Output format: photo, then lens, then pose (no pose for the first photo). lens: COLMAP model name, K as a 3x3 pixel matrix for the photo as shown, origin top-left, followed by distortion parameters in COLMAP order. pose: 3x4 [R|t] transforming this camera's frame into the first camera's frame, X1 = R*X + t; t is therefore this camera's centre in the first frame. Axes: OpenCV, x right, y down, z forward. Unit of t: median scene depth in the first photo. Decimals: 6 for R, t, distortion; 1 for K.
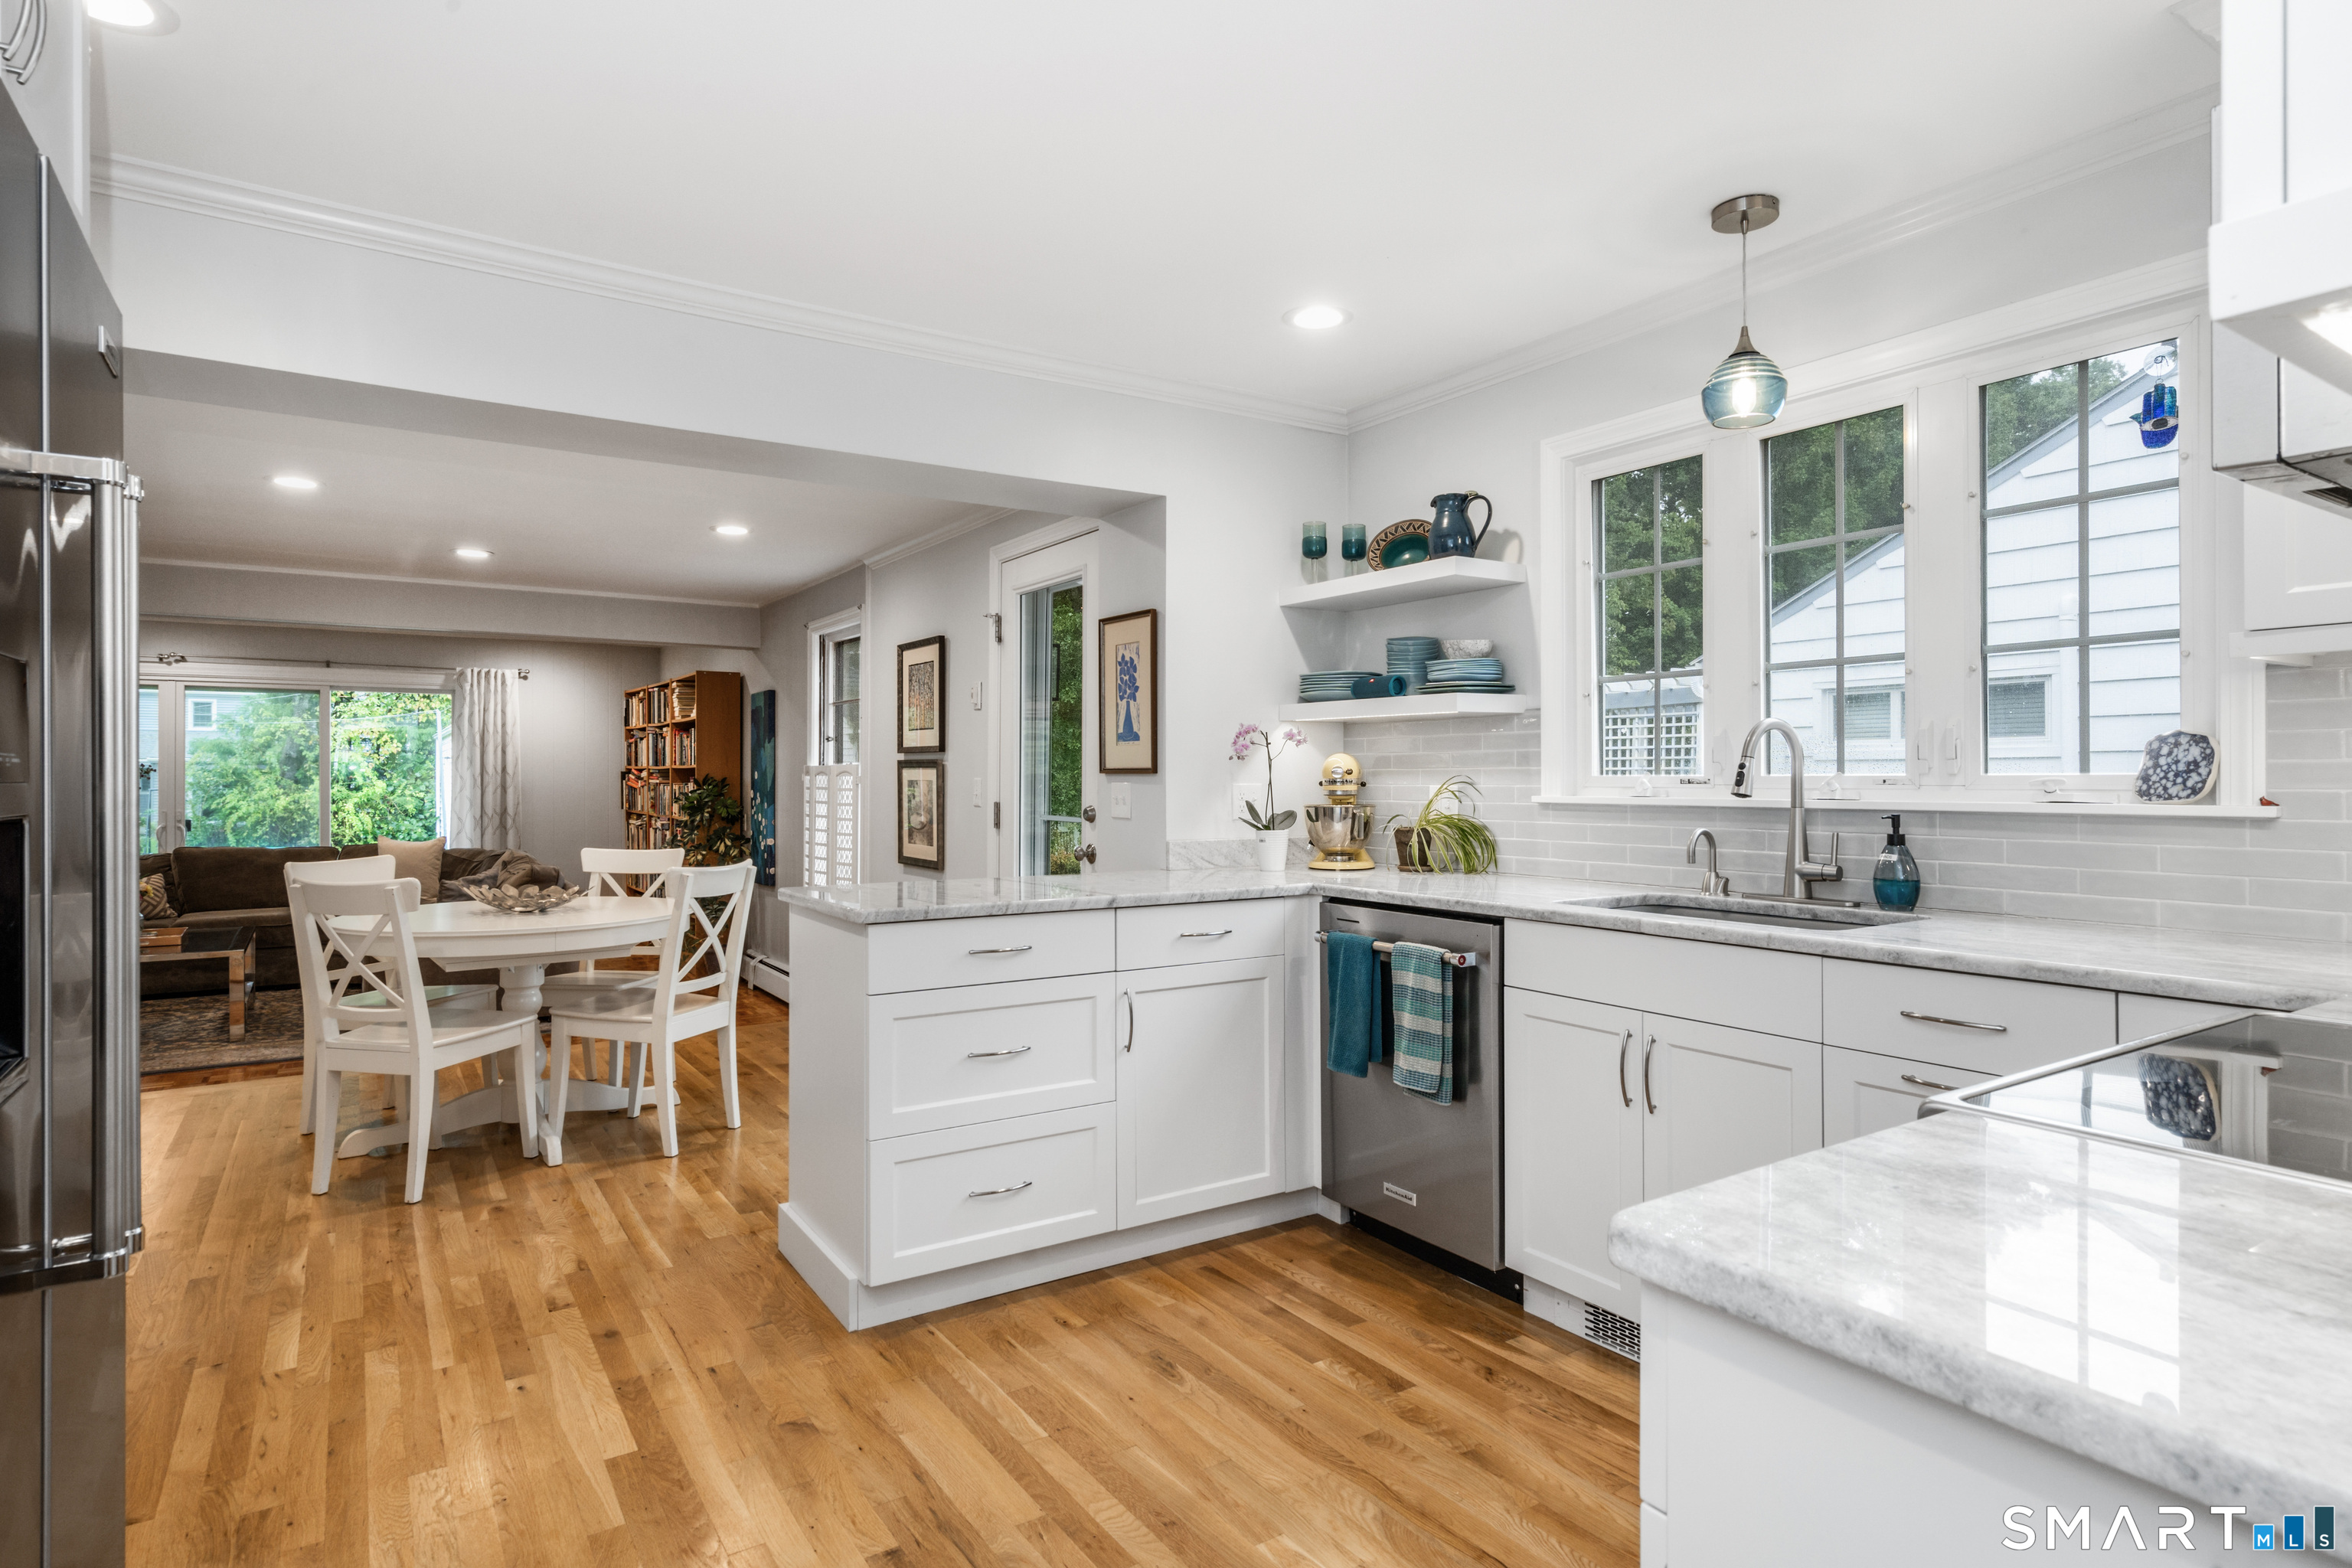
lens RADIAL K [[1225.1, 0, 1176.0], [0, 1225.1, 784.0], [0, 0, 1]] dist [0.000893, -0.000119]
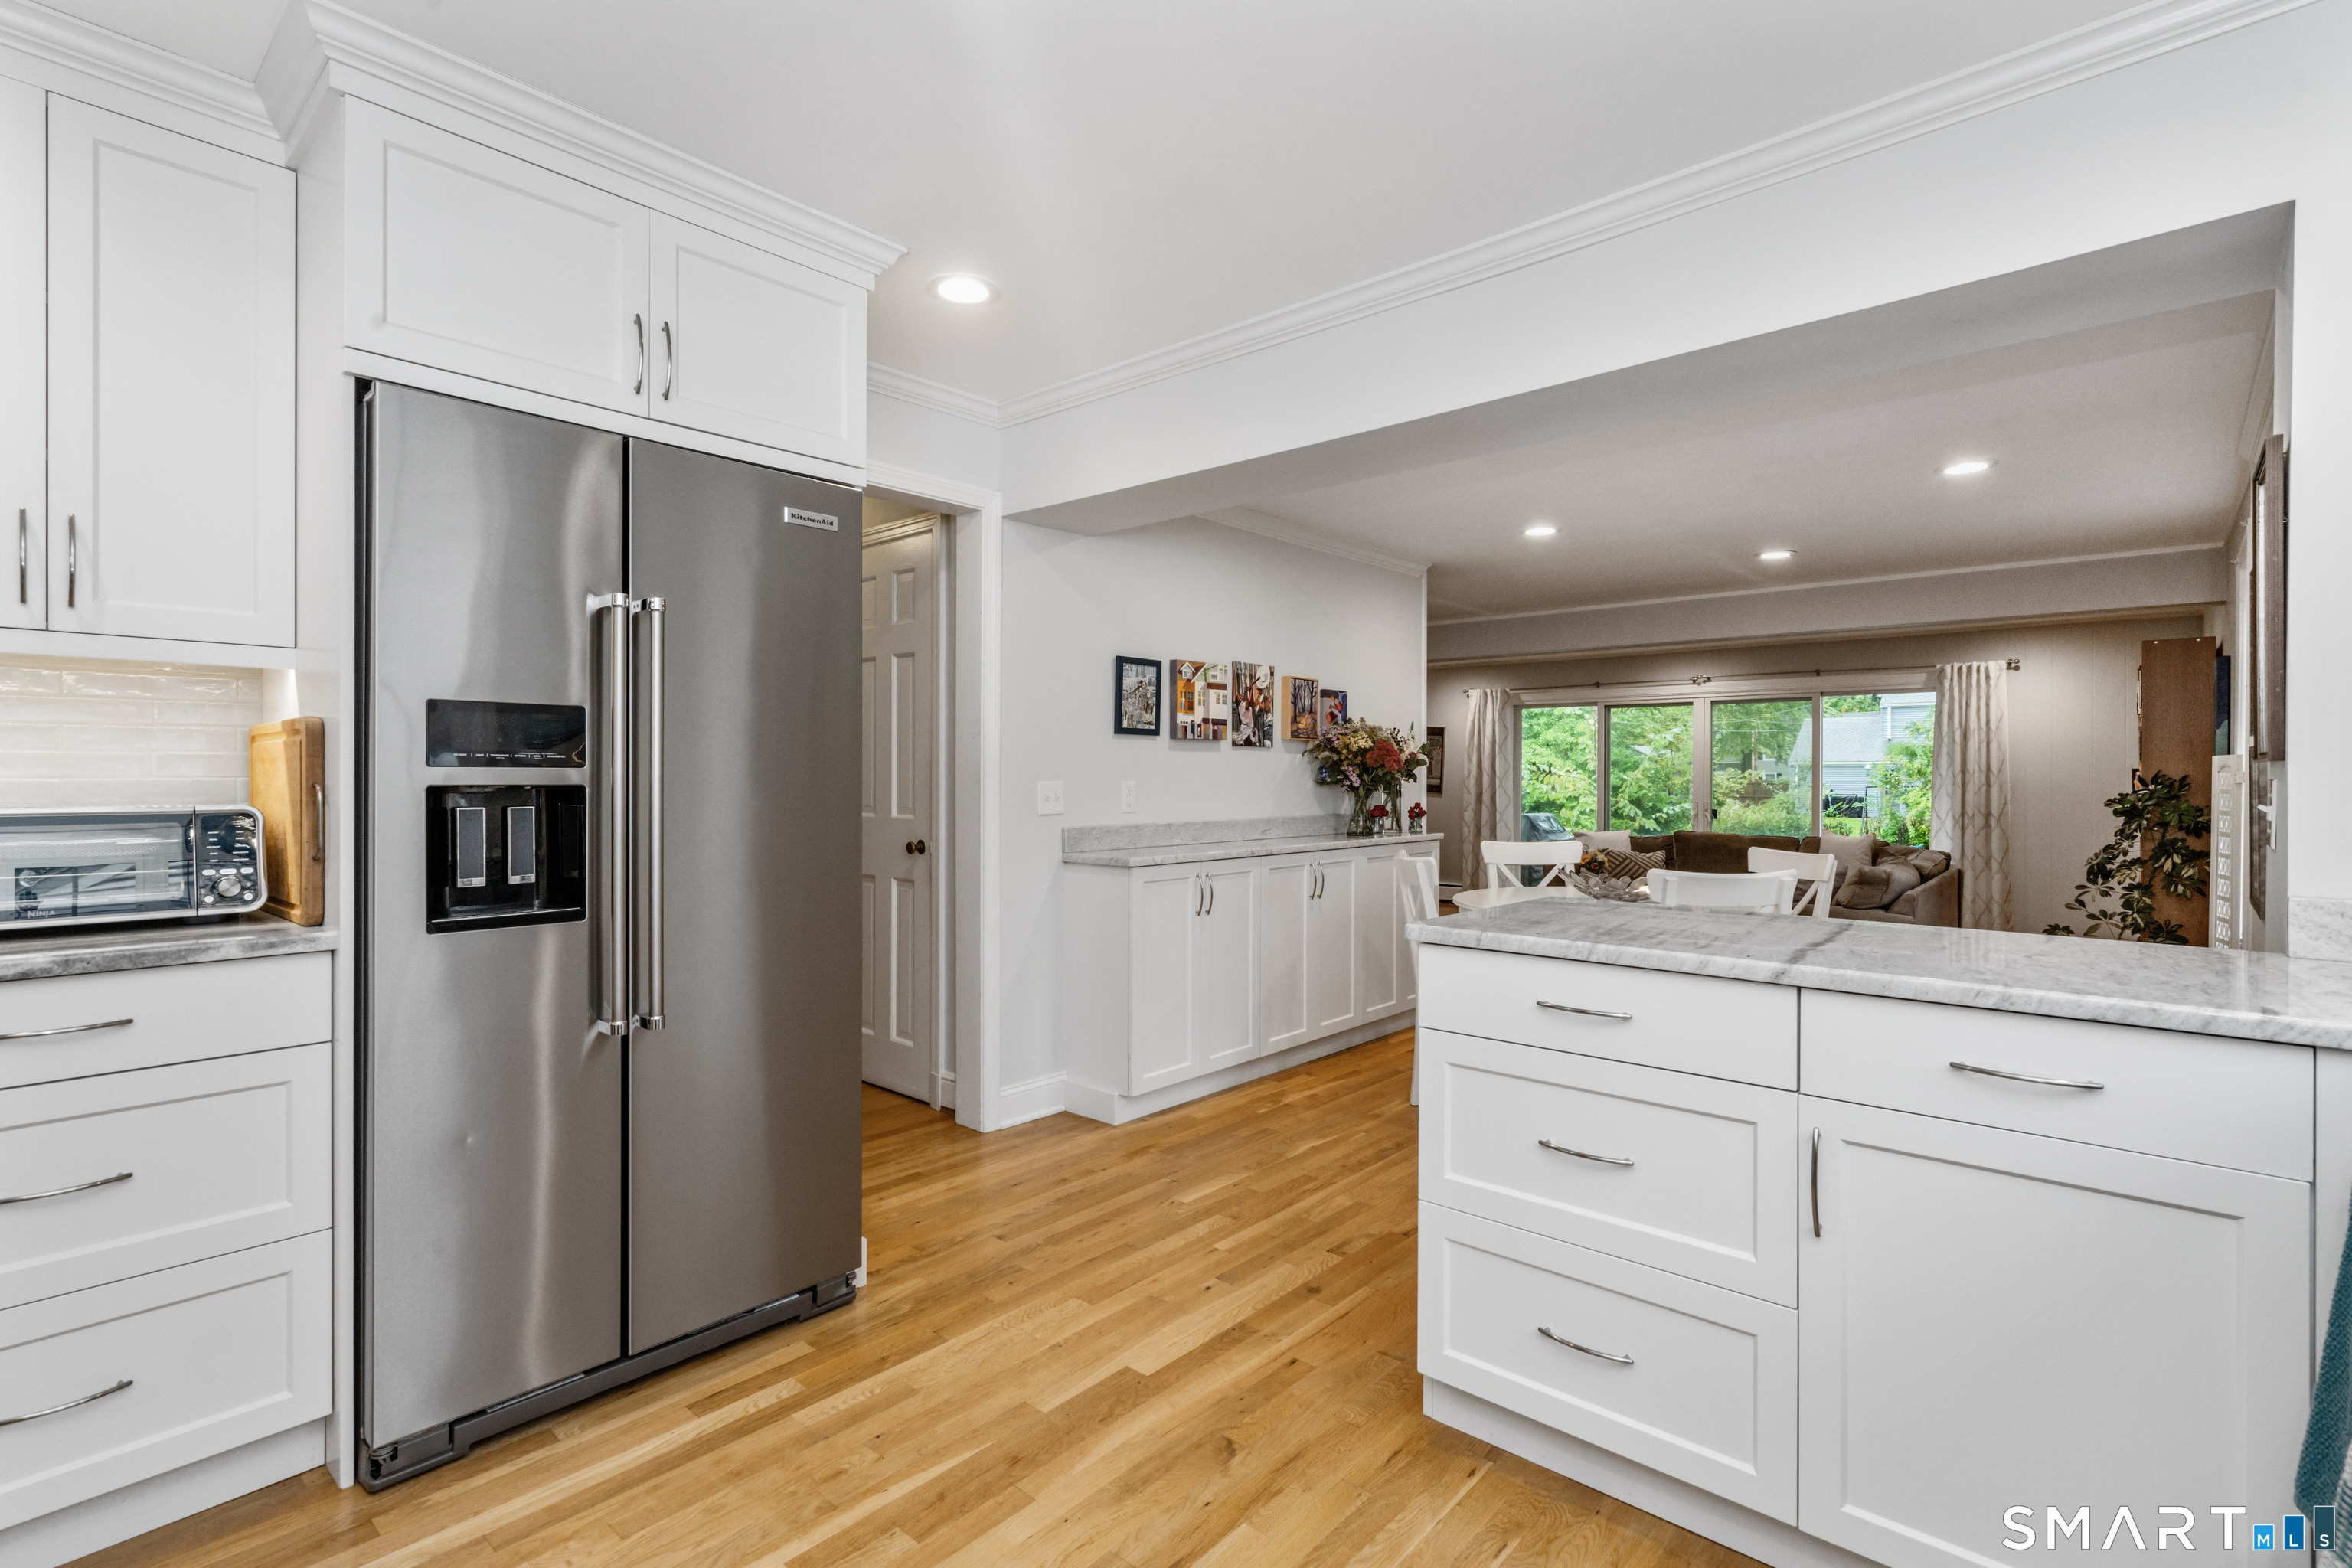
lens RADIAL K [[1104.9, 0, 1176.0], [0, 1104.9, 784.0], [0, 0, 1]] dist [-0.000156, 0.000079]
pose [[0.250030, 0.008660, -0.968199, 0.403570], [-0.008043, 0.999944, 0.006867, 0.001126], [0.968205, 0.006070, 0.250086, 0.588389]]
